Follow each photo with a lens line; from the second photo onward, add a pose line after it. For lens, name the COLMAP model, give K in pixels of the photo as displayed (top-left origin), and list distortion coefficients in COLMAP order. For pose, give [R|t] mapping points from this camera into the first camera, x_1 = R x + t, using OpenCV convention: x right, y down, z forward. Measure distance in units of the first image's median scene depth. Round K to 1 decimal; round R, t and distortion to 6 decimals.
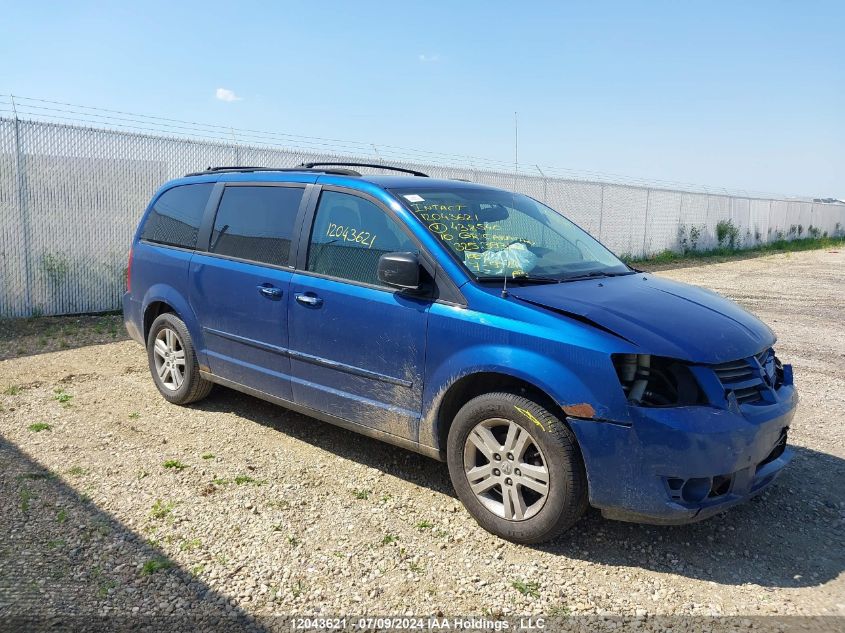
lens RADIAL K [[643.1, 0, 423.2], [0, 643.1, 326.5], [0, 0, 1]] dist [-0.012183, -0.004954]
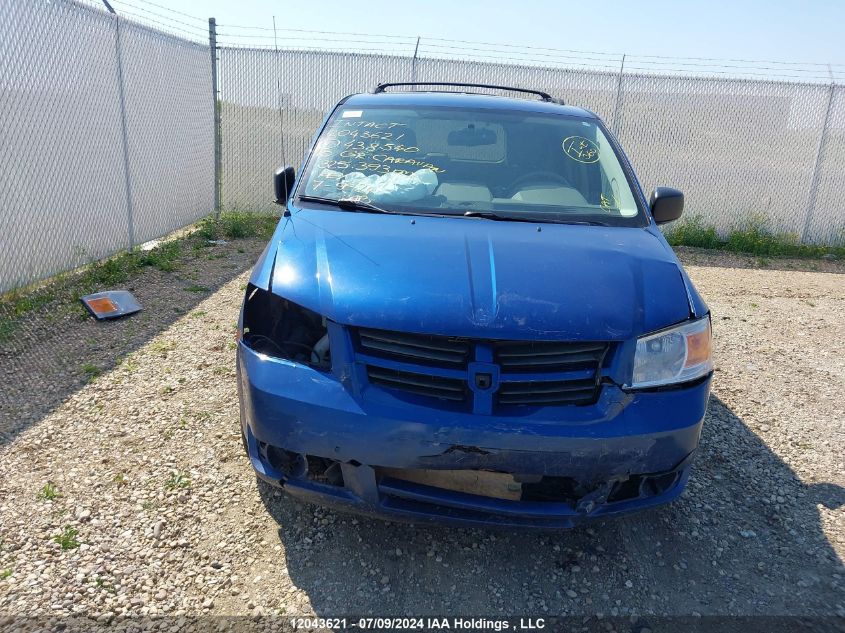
lens RADIAL K [[643.1, 0, 423.2], [0, 643.1, 326.5], [0, 0, 1]] dist [-0.012183, -0.004954]
pose [[0.623209, 0.224756, -0.749063, 0.954133], [-0.142979, 0.974415, 0.173416, -0.079462], [0.768874, -0.000974, 0.639399, 0.513495]]
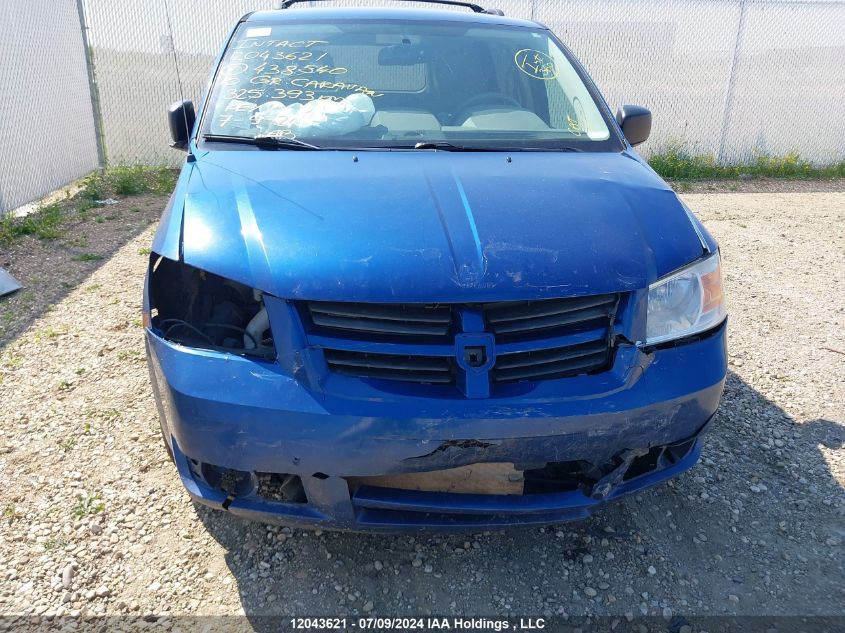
lens RADIAL K [[643.1, 0, 423.2], [0, 643.1, 326.5], [0, 0, 1]] dist [-0.012183, -0.004954]
pose [[0.733441, 0.226939, -0.640752, 0.809362], [-0.087463, 0.966295, 0.242123, -0.064935], [0.674103, -0.121541, 0.728570, 0.577135]]
